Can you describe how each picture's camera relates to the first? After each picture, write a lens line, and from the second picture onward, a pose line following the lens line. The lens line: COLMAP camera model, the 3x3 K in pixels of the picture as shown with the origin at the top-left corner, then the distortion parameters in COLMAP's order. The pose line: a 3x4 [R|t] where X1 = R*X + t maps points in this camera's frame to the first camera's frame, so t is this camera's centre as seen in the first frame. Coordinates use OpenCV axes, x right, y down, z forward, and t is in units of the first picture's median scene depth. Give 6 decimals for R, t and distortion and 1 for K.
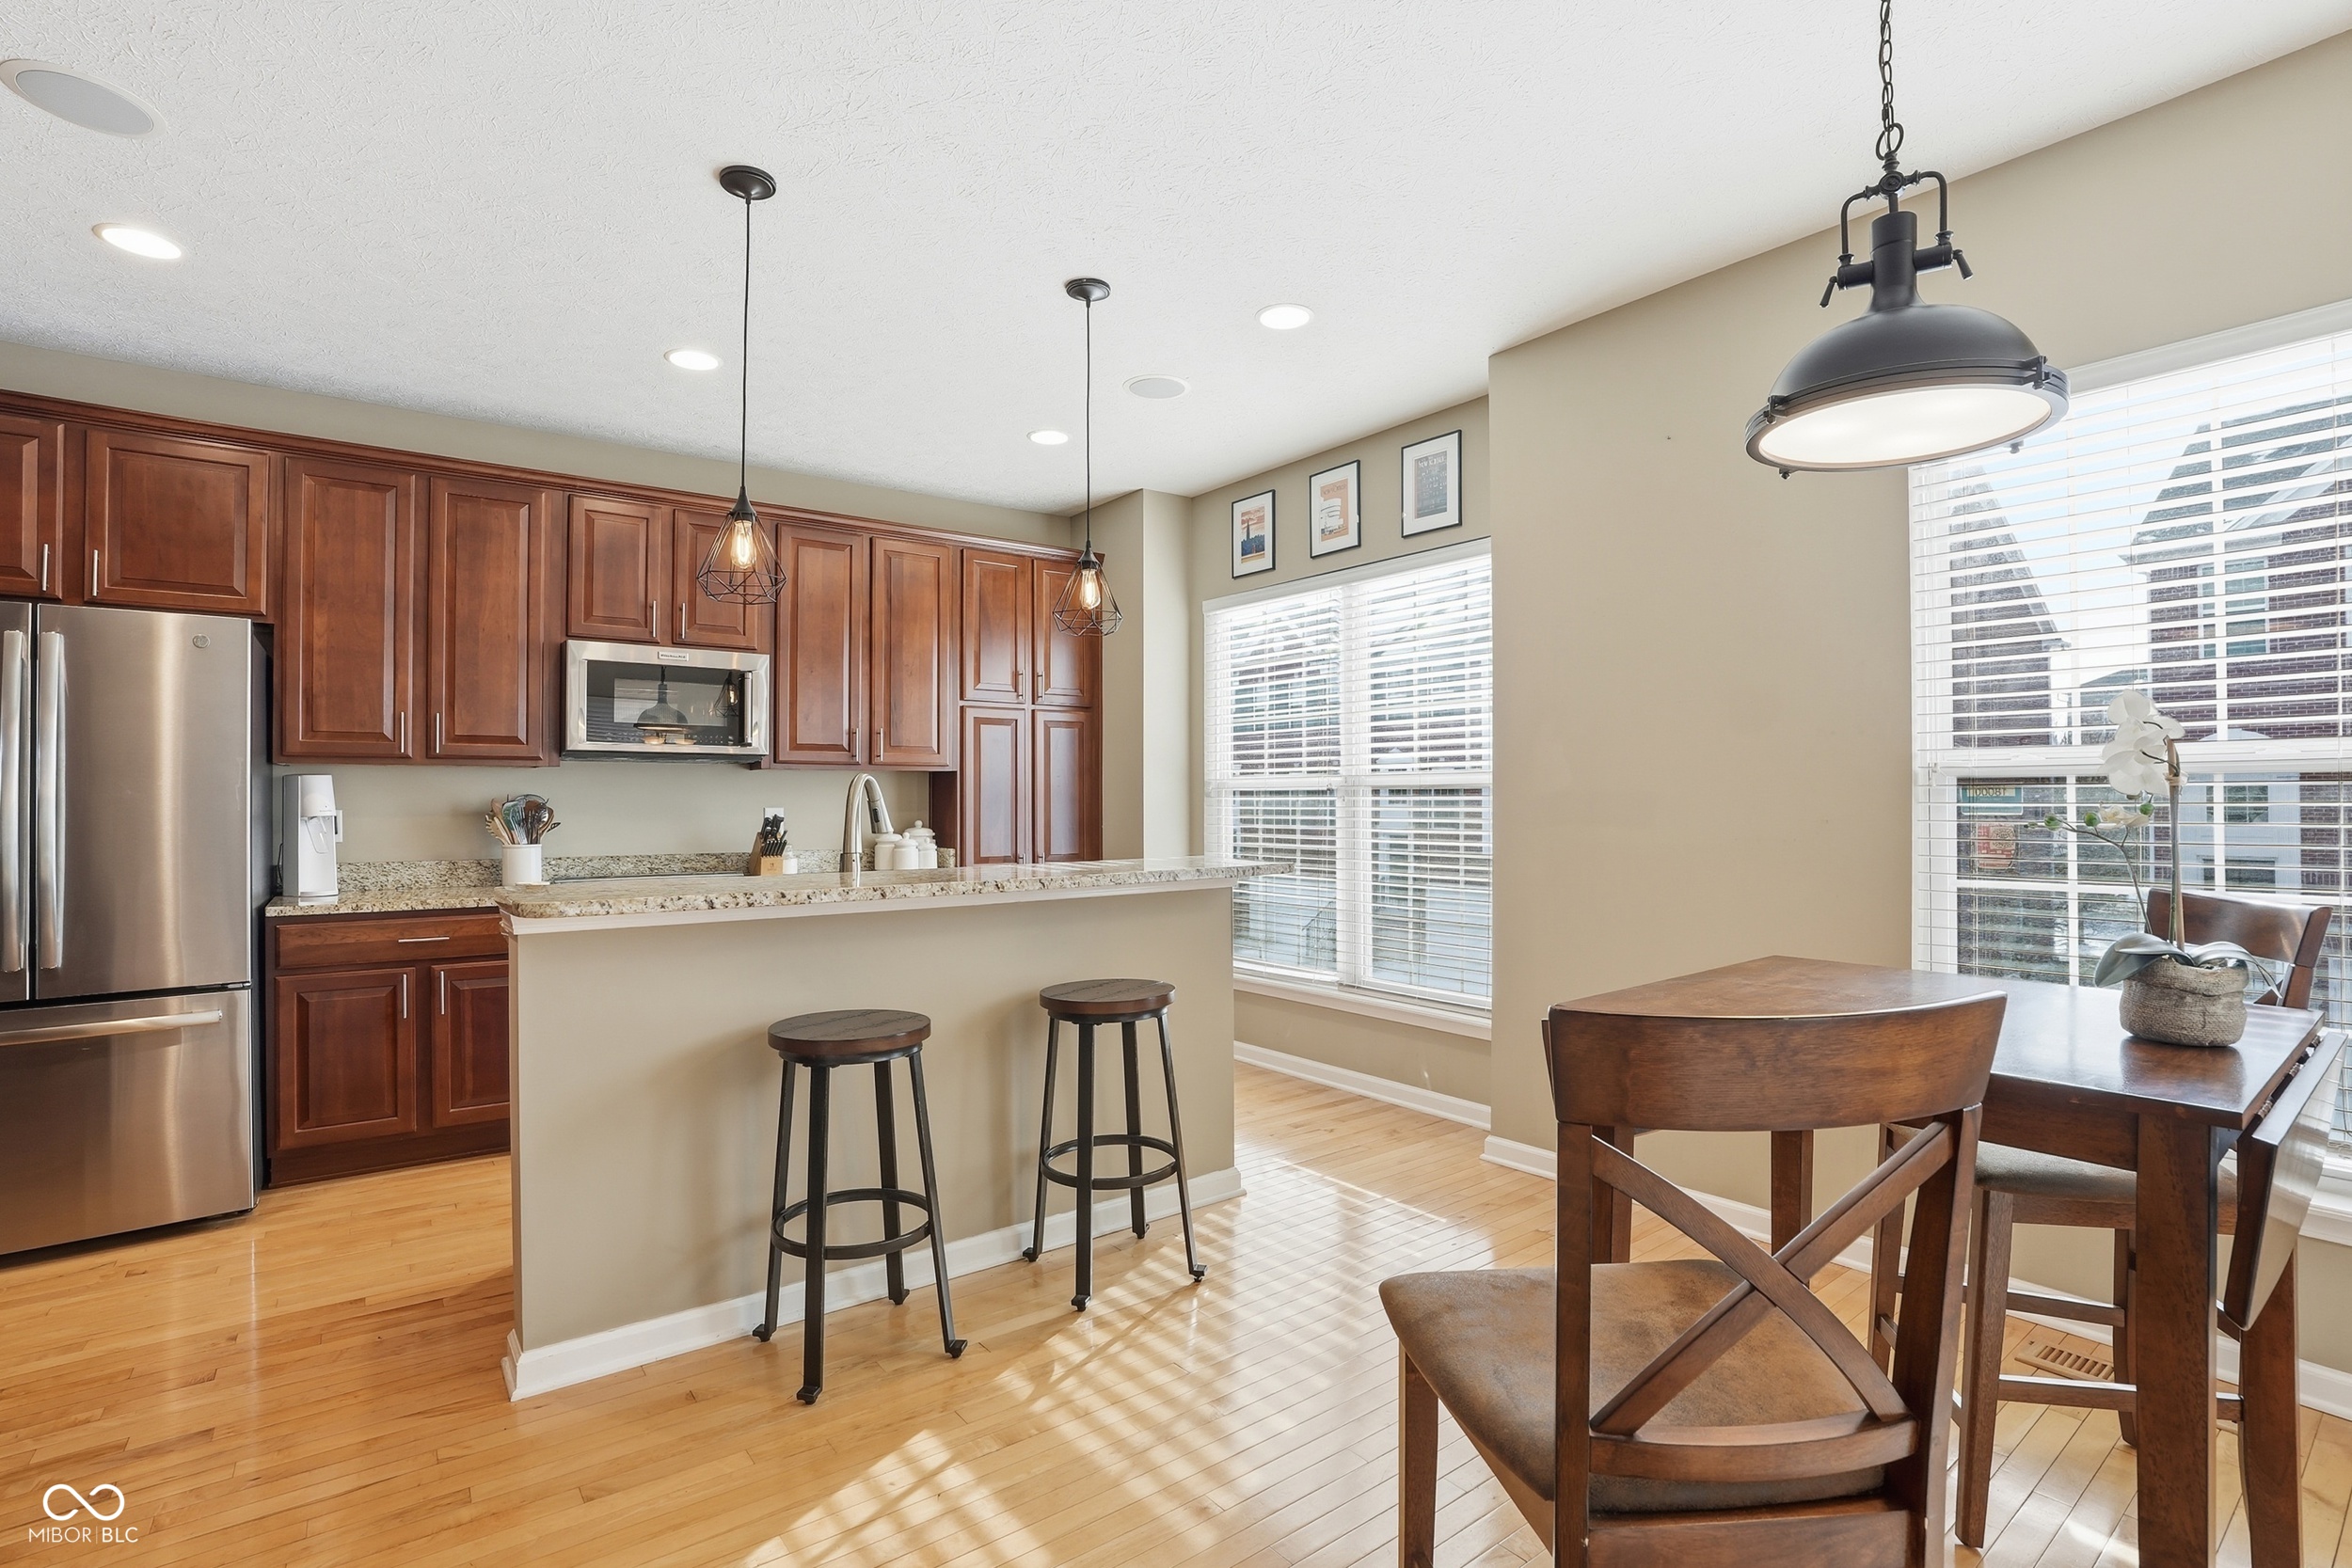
lens RADIAL K [[1103.9, 0, 1171.6], [0, 1103.9, 799.1], [0, 0, 1]] dist [-0.039717, 0.022379]
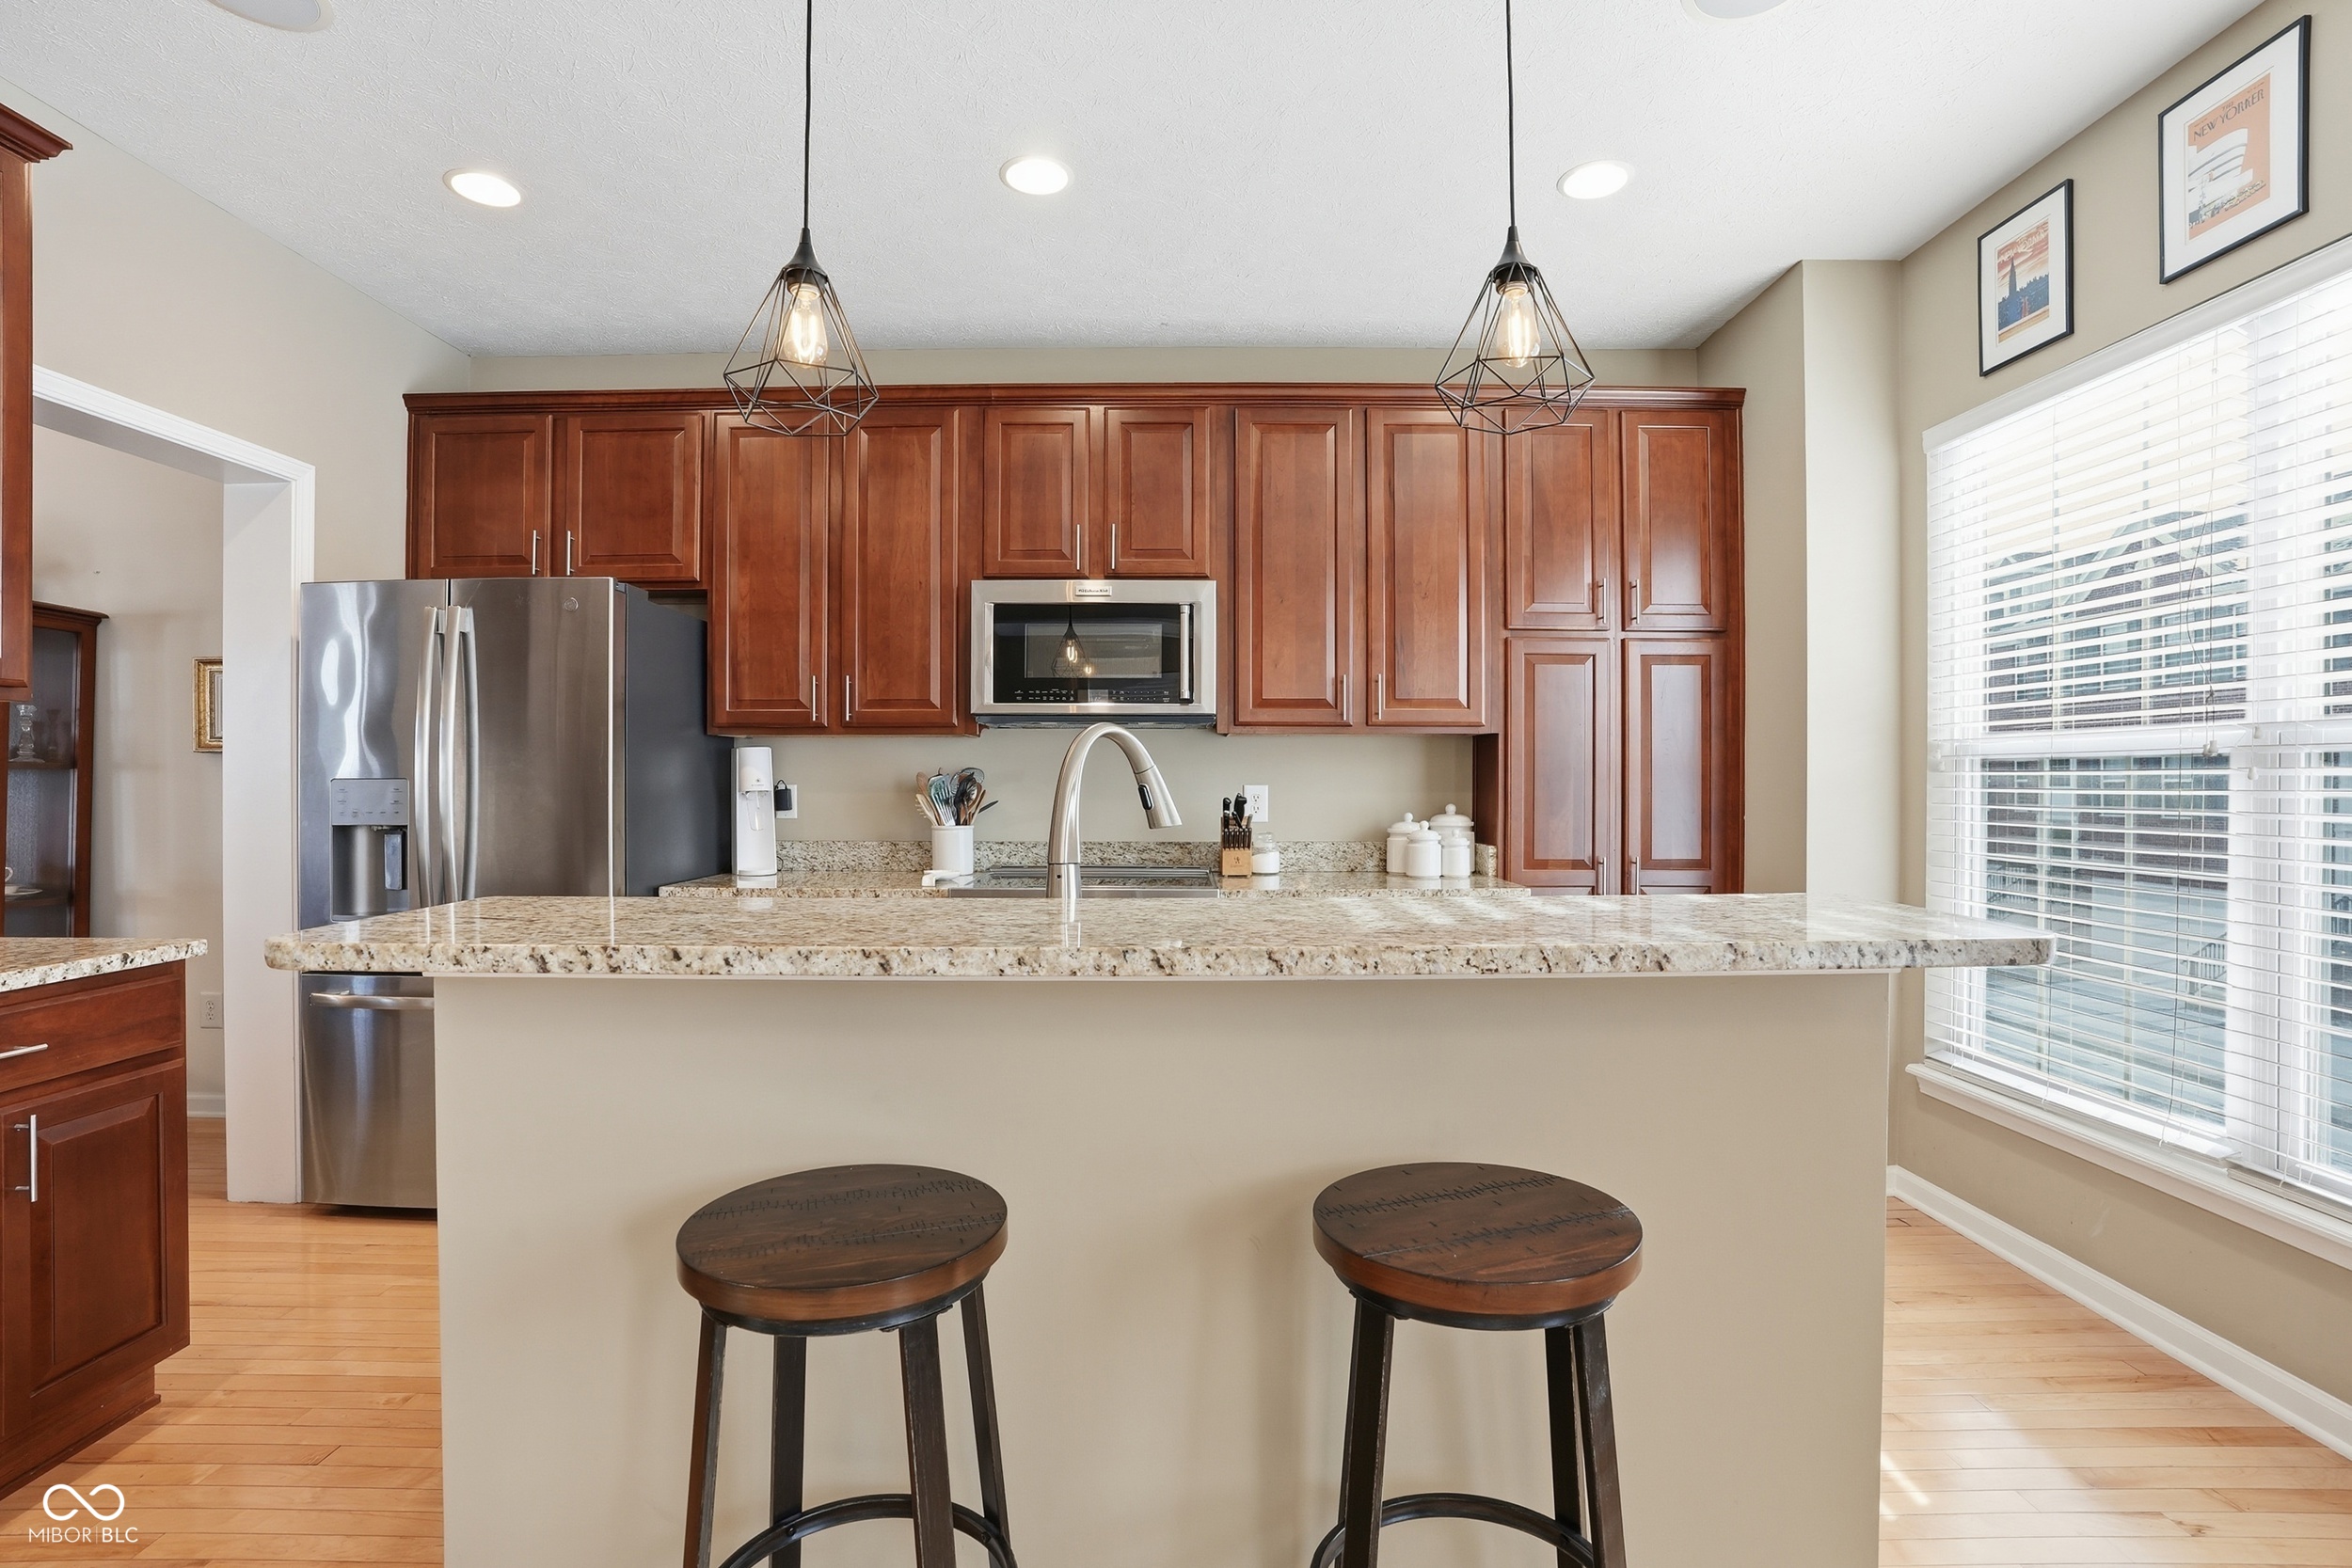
lens RADIAL K [[1093.3, 0, 1176.7], [0, 1093.3, 787.8], [0, 0, 1]] dist [-0.066387, 0.021142]
pose [[0.801070, 0.008069, -0.598517, 0.053643], [-0.001936, 0.999939, 0.010889, 0.001582], [0.598568, -0.007564, 0.801036, 0.360209]]
